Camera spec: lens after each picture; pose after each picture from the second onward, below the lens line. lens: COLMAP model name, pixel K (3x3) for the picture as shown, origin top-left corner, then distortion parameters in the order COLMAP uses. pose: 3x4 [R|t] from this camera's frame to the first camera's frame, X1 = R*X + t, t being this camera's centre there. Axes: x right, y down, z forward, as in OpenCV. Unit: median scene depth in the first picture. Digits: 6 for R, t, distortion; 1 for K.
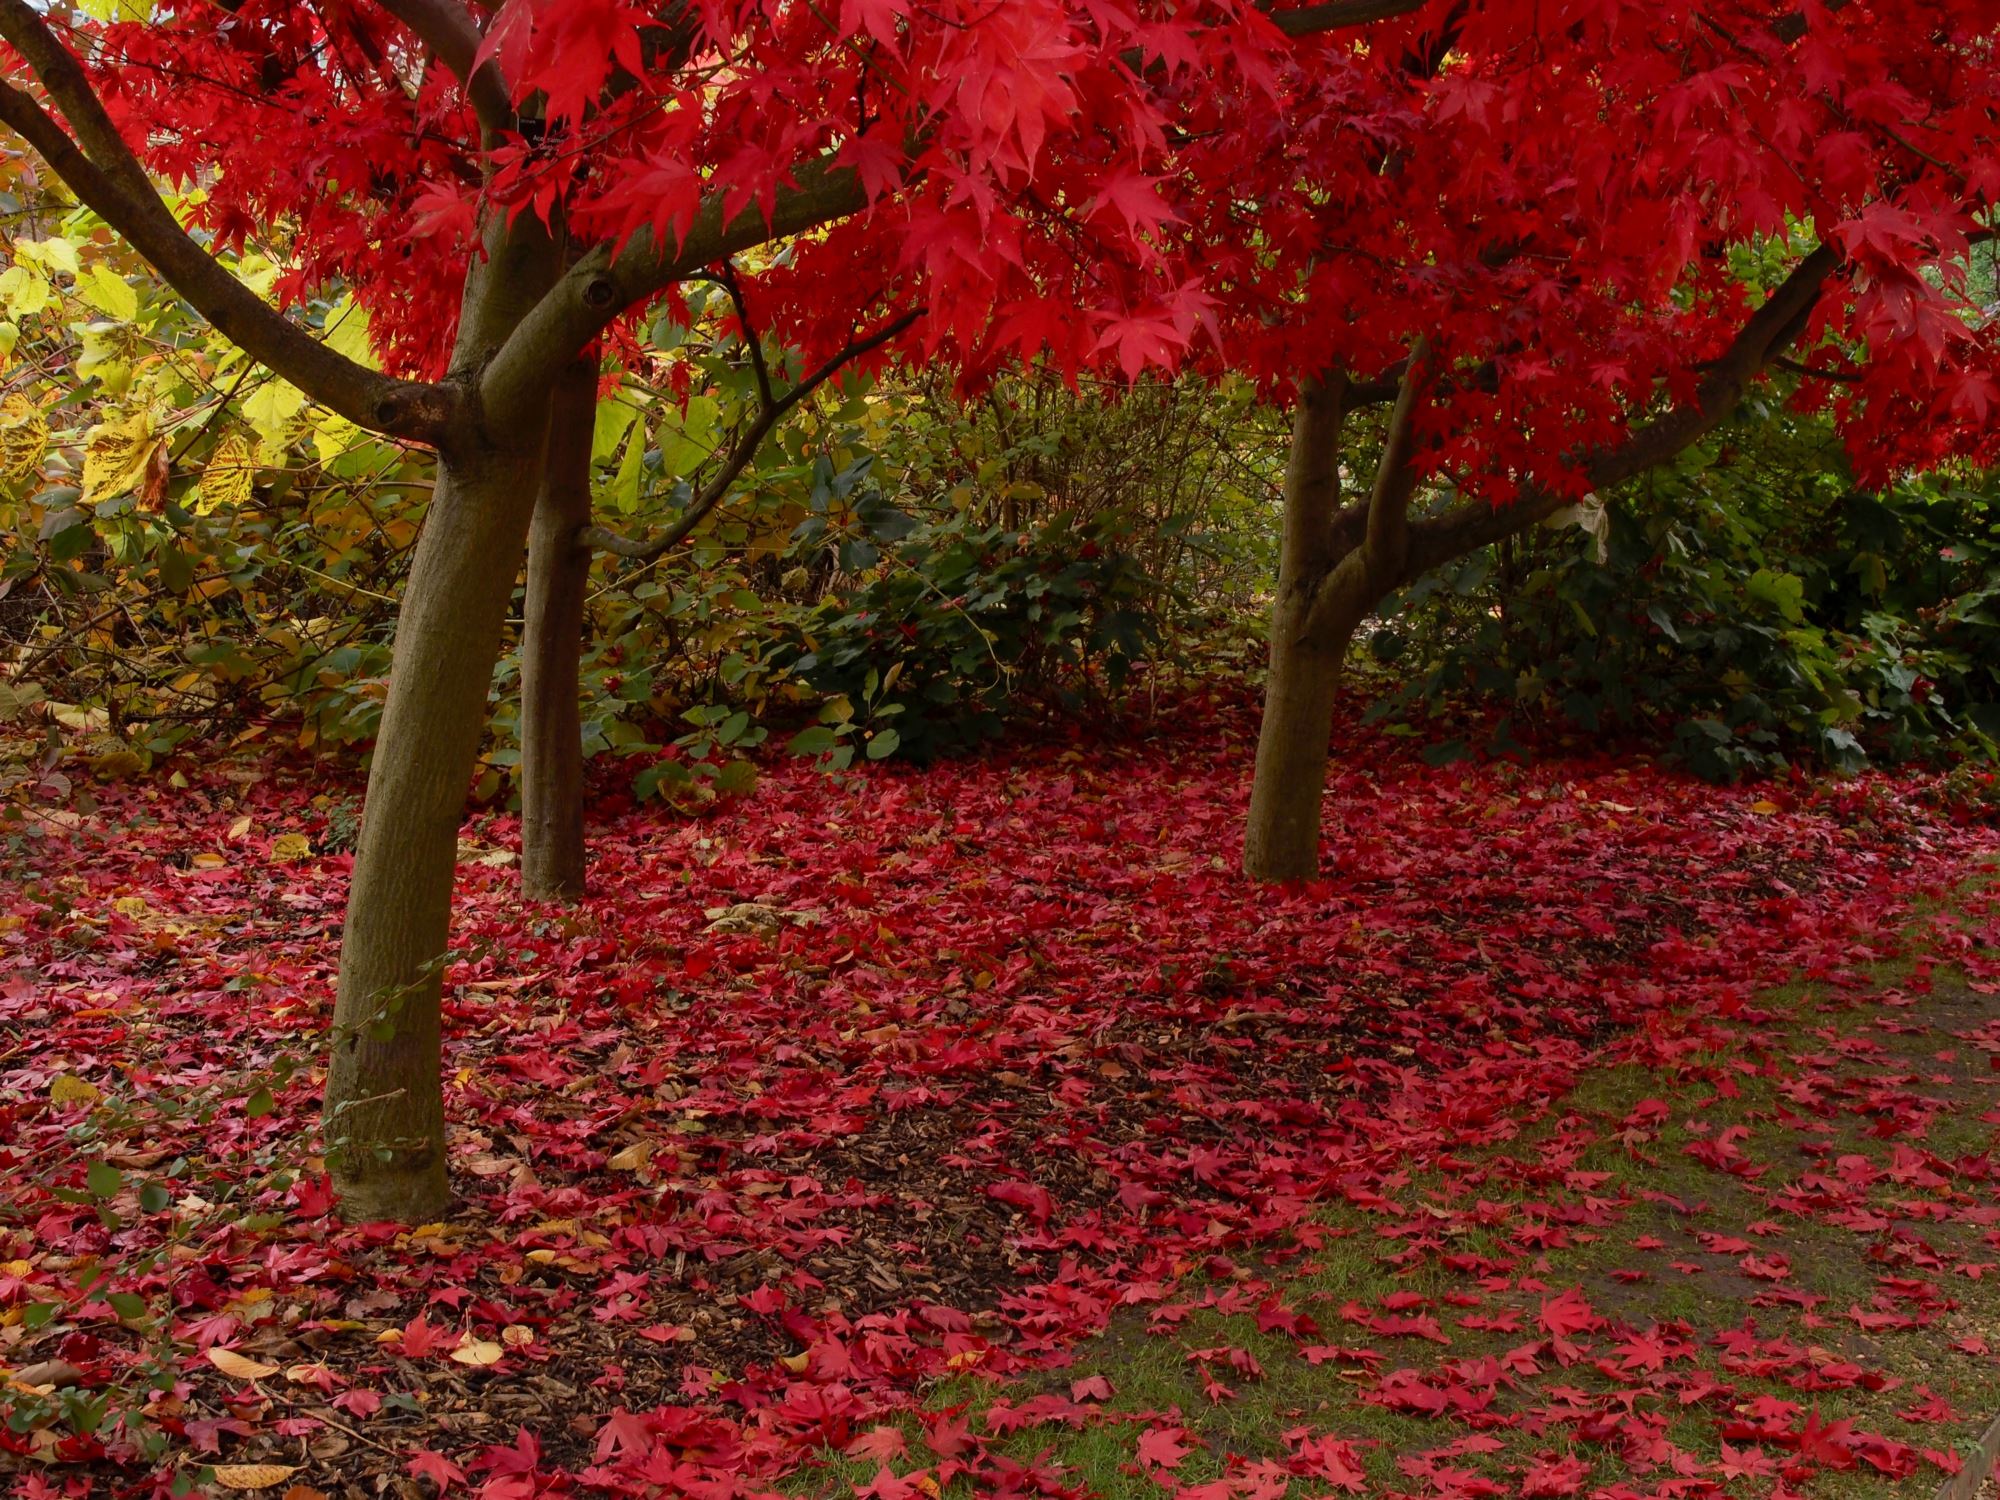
lens RADIAL K [[2777.2, 0, 877.8], [0, 2777.2, 751.4], [0, 0, 1]] dist [-0.009112, 0.010655]
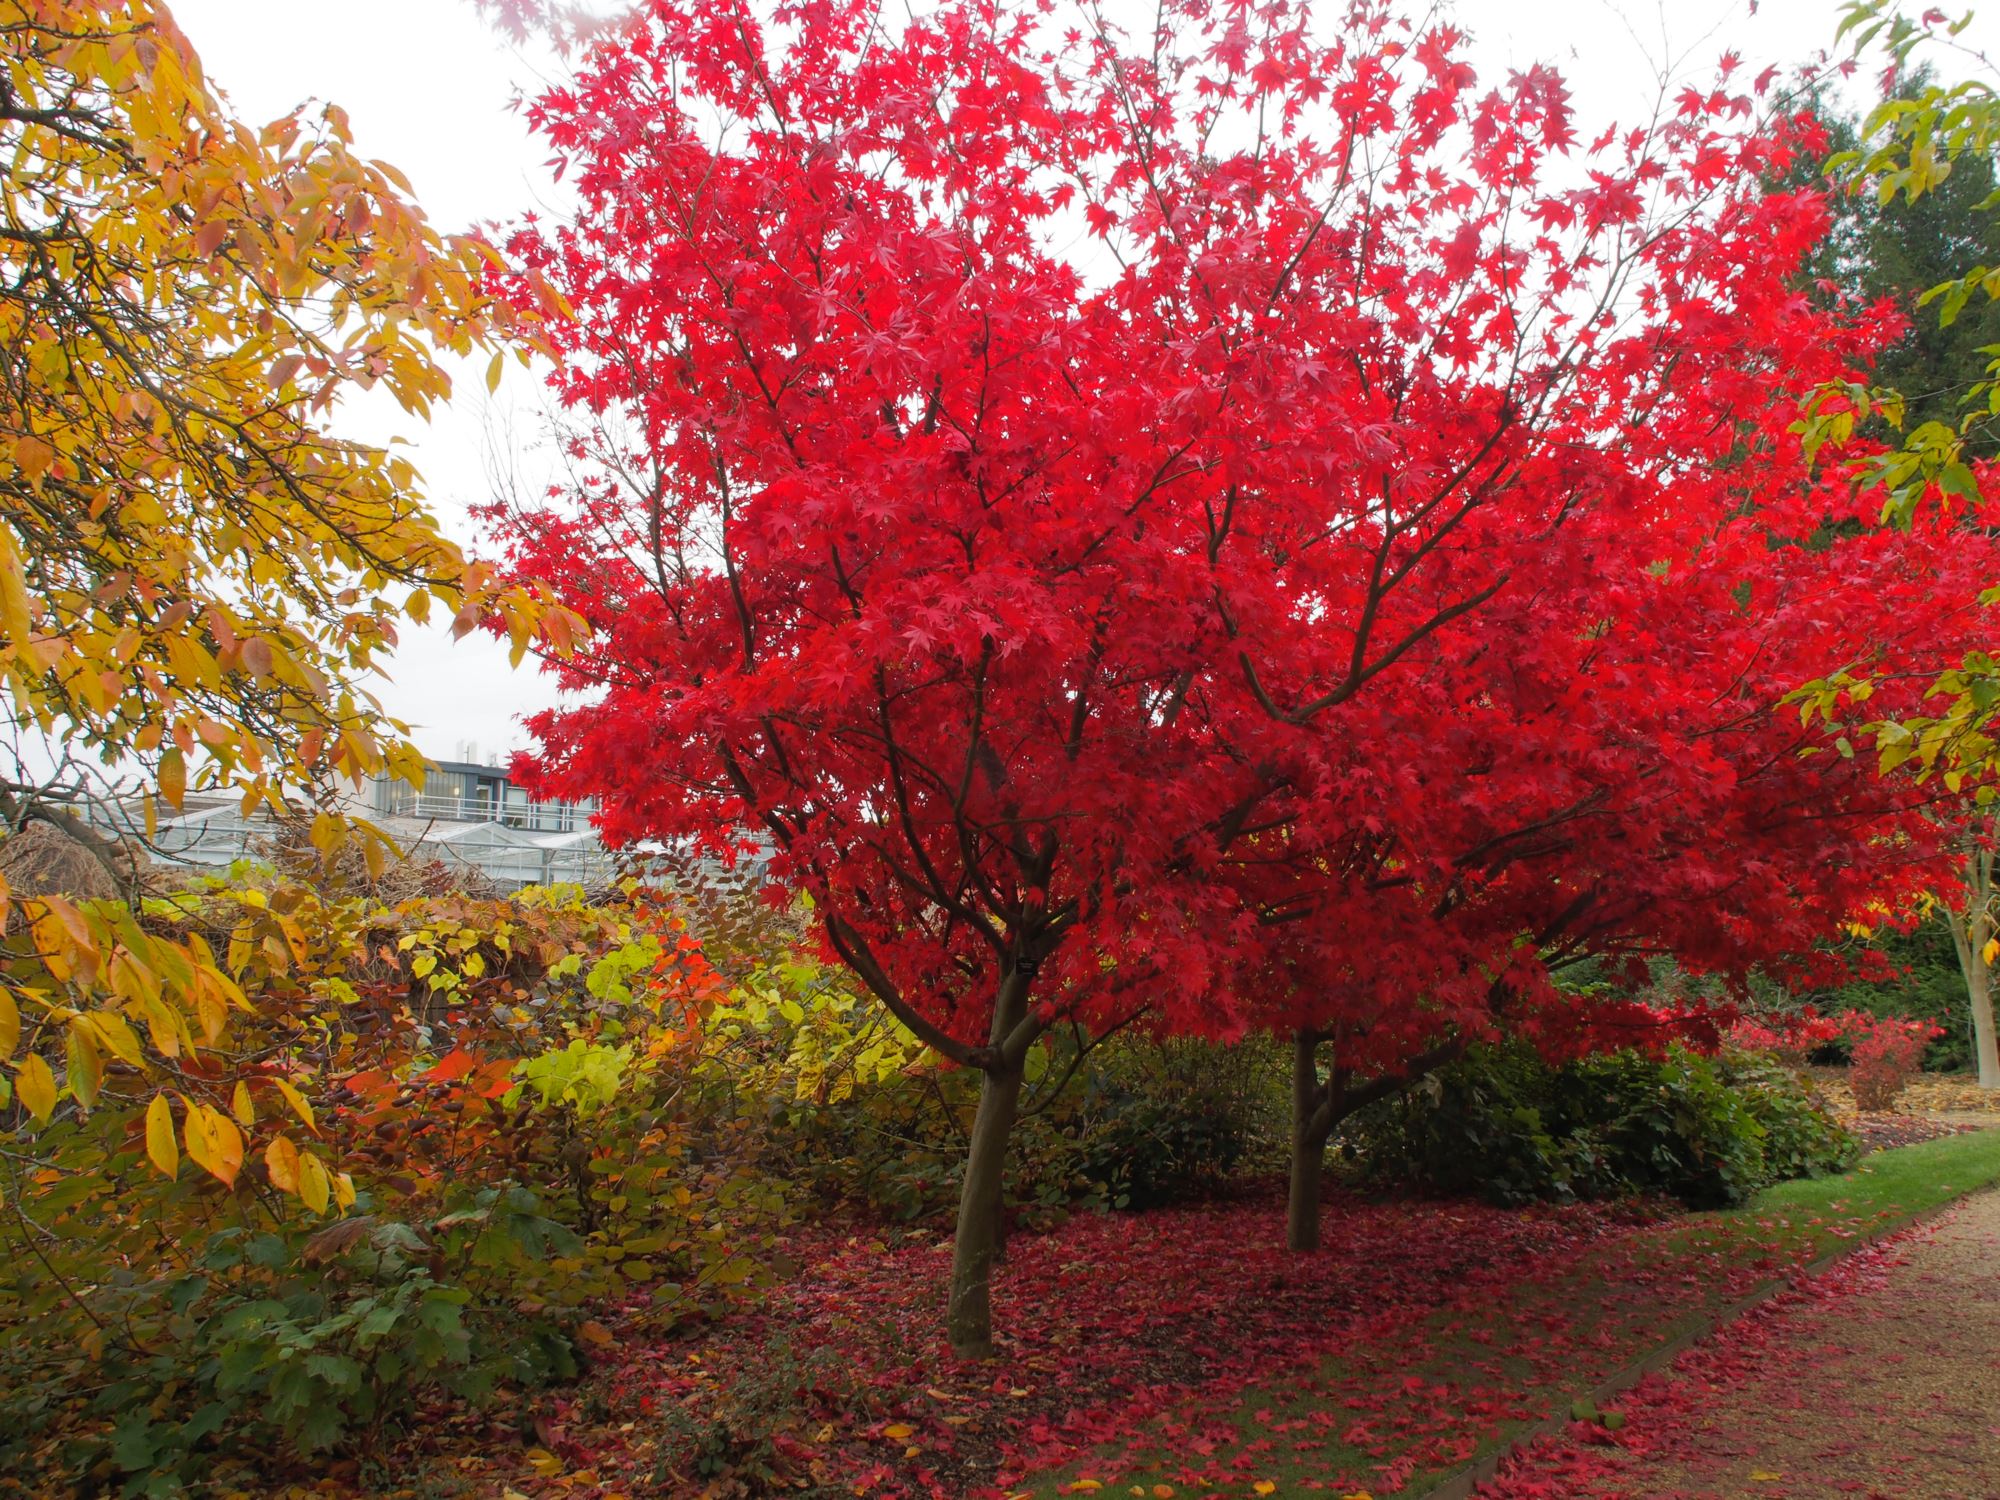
lens RADIAL K [[1448.9, 0, 1047.9], [0, 1448.9, 739.8], [0, 0, 1]] dist [0.004610, -0.041123]
pose [[0.999049, -0.039643, -0.018129, -0.025216], [0.031555, 0.944618, -0.326652, 0.029191], [0.030075, 0.325769, 0.944971, -0.249941]]
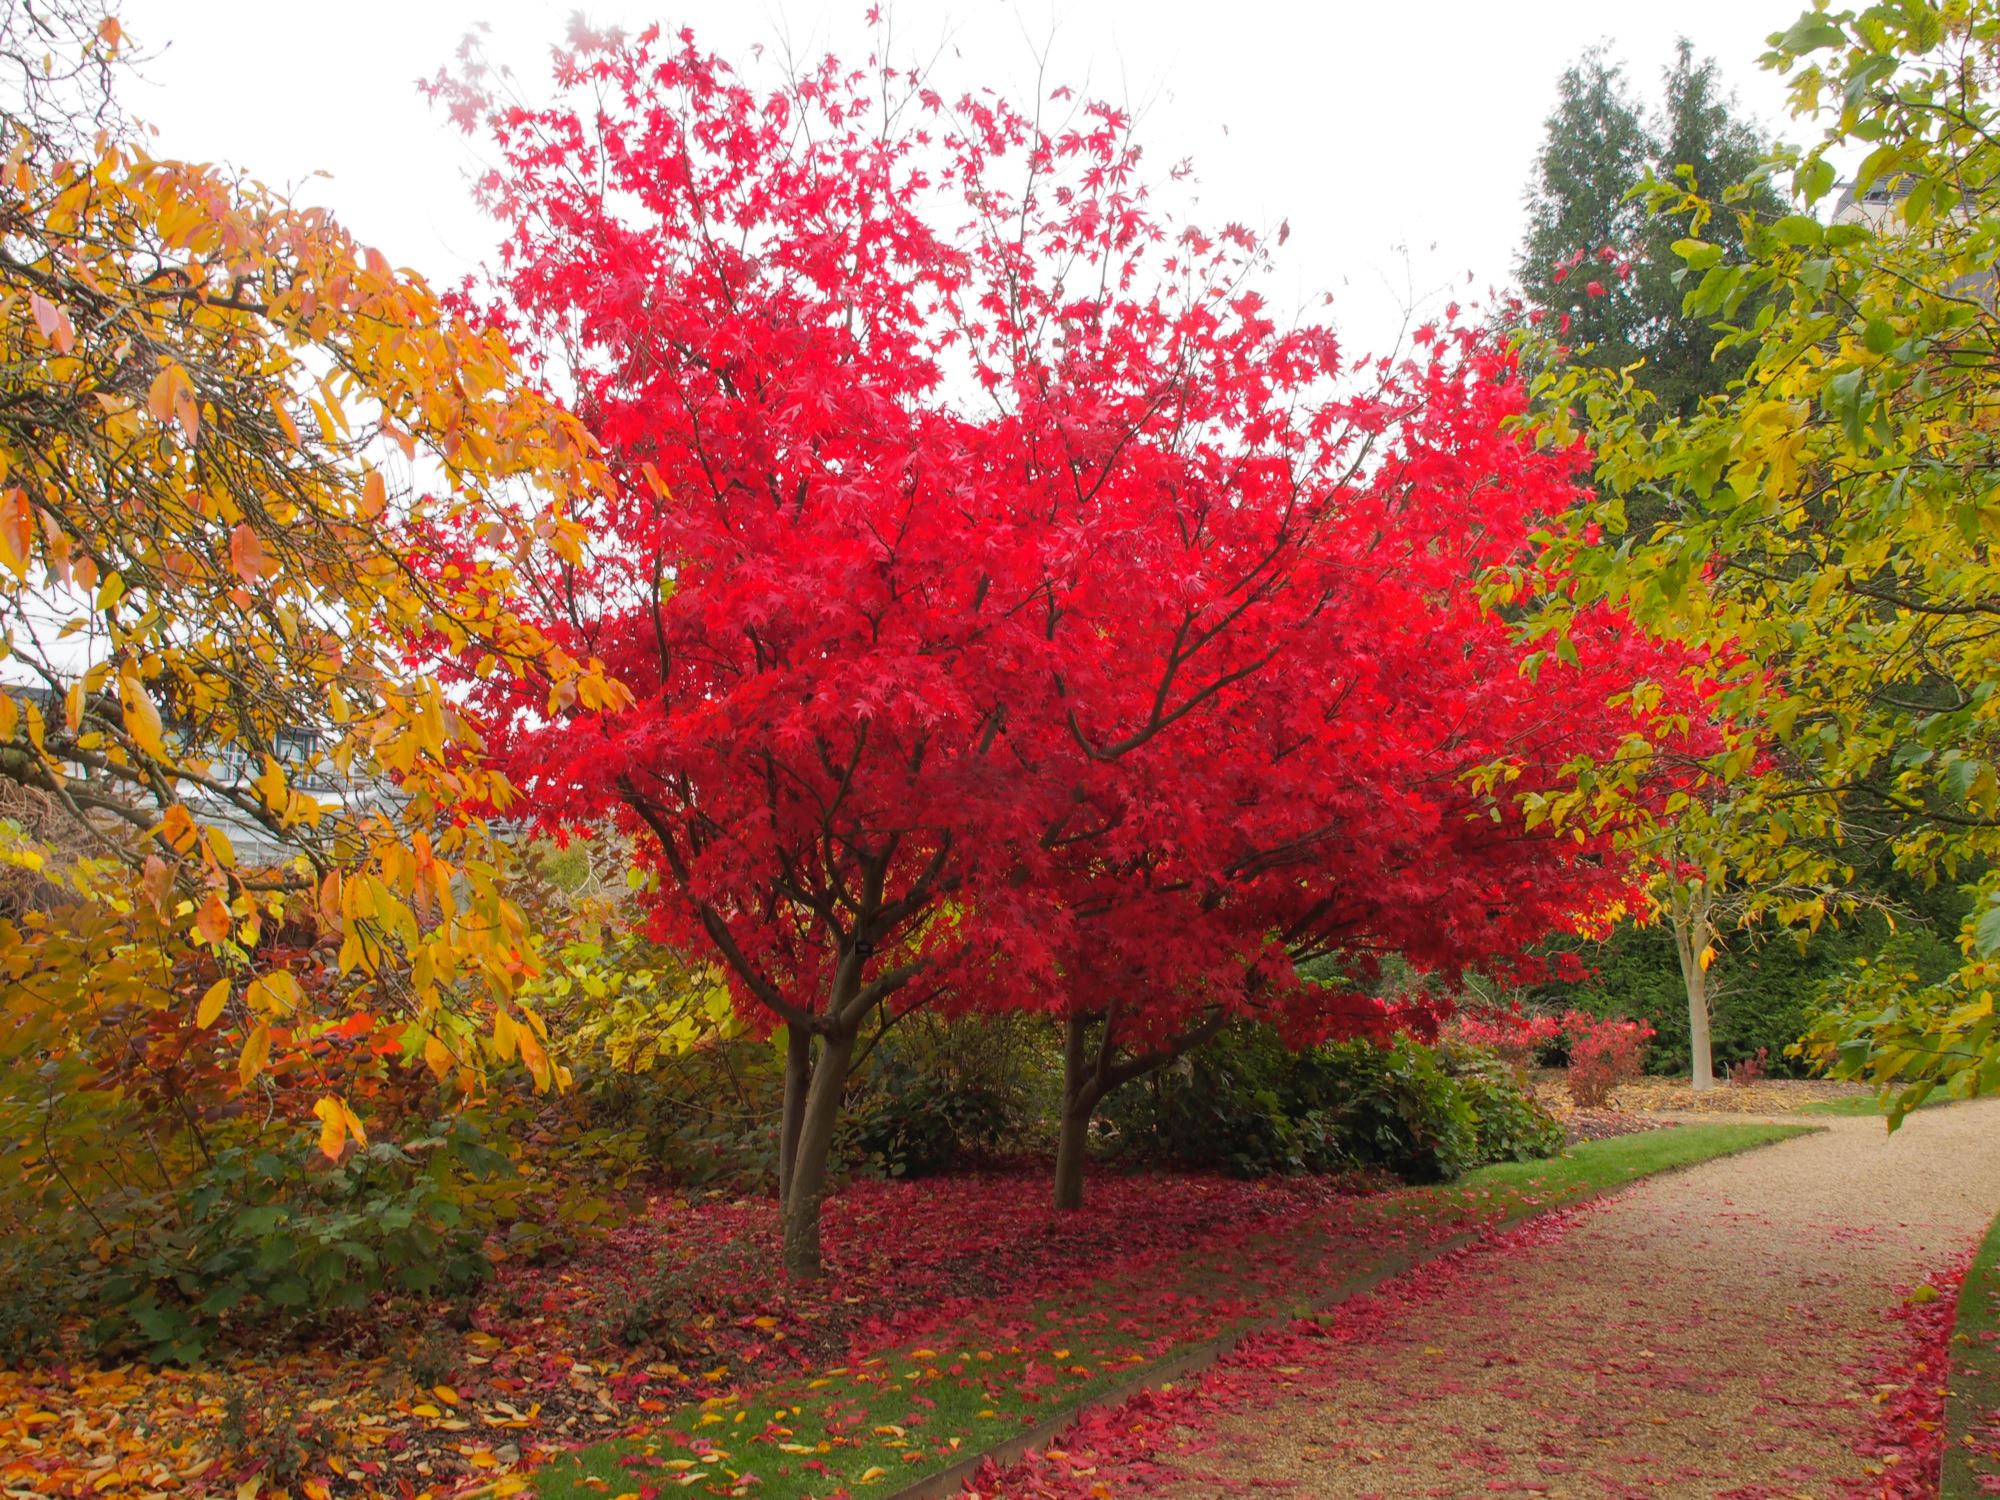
lens RADIAL K [[1532.5, 0, 1000.0], [0, 1532.5, 750.0], [0, 0, 1]] dist [-0.005216, -0.000551]
pose [[0.993092, 0.003982, 0.117272, -0.076945], [0.031494, 0.953709, -0.299078, 0.057528], [-0.113034, 0.300705, 0.946995, -0.414452]]
